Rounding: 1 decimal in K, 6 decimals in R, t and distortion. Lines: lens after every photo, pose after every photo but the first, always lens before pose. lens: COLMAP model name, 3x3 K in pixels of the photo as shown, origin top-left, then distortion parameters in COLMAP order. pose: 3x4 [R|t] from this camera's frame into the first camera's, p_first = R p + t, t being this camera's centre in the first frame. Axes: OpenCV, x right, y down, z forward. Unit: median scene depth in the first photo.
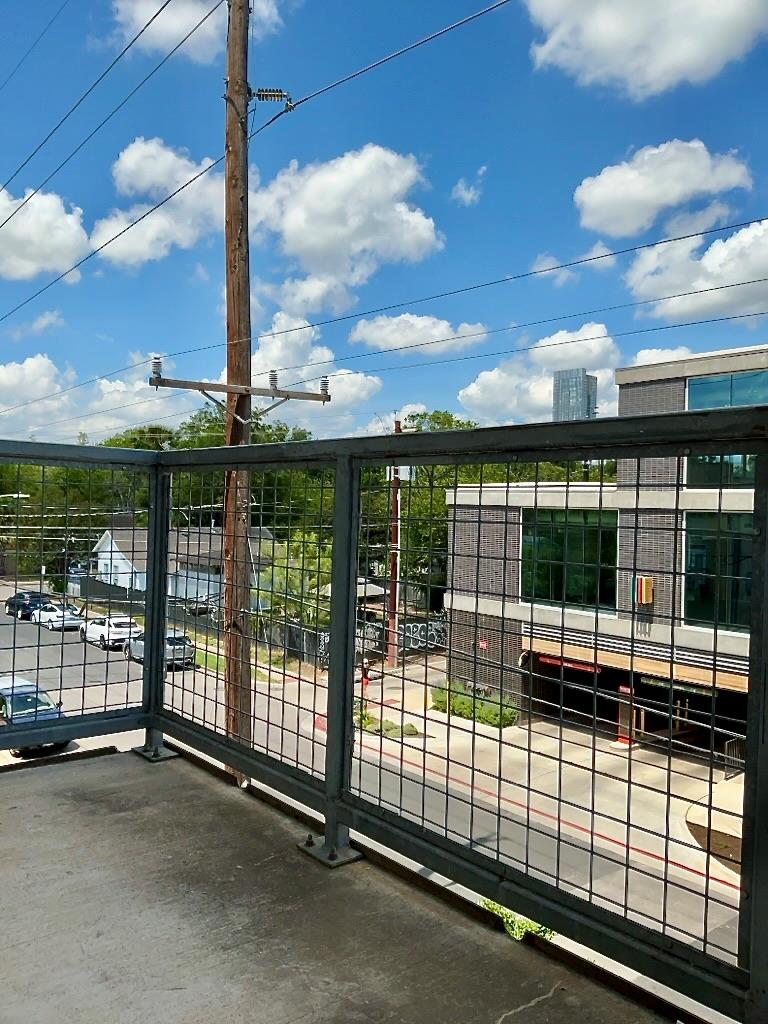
lens RADIAL K [[844.8, 0, 384.0], [0, 844.8, 512.0], [0, 0, 1]] dist [0.297304, -0.433697]
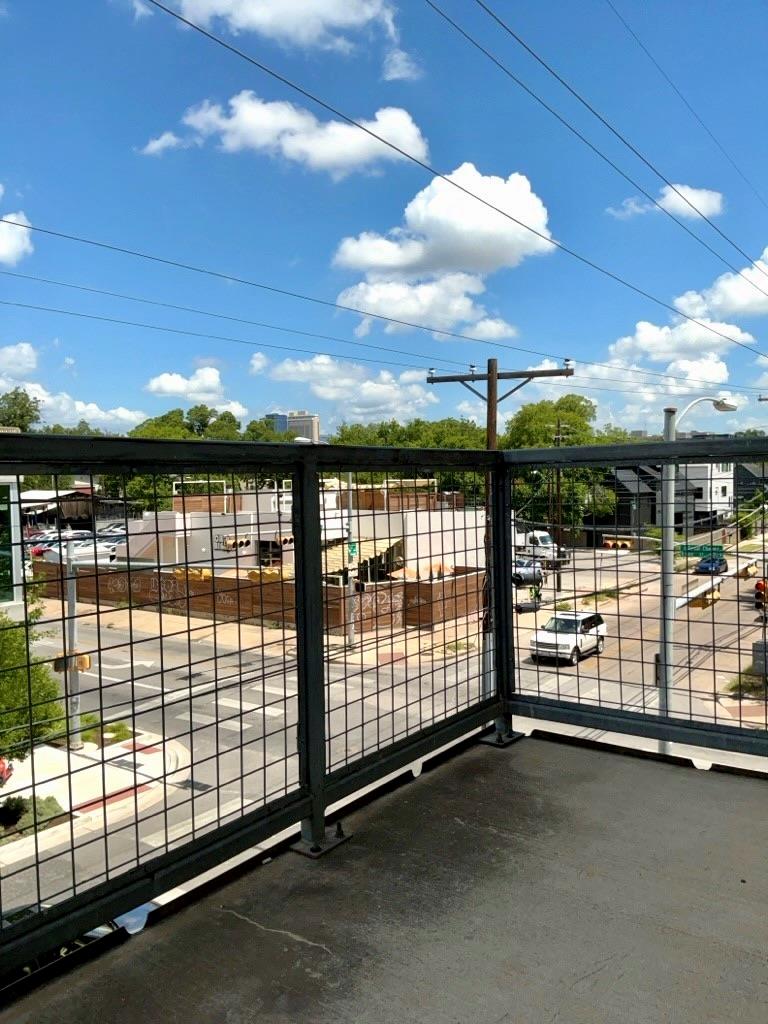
lens RADIAL K [[844.8, 0, 384.0], [0, 844.8, 512.0], [0, 0, 1]] dist [0.297304, -0.433697]
pose [[-0.256073, -0.051133, 0.965304, -1.073482], [0.021723, 0.998043, 0.058630, -0.078226], [-0.966413, 0.035983, -0.254461, 1.148015]]
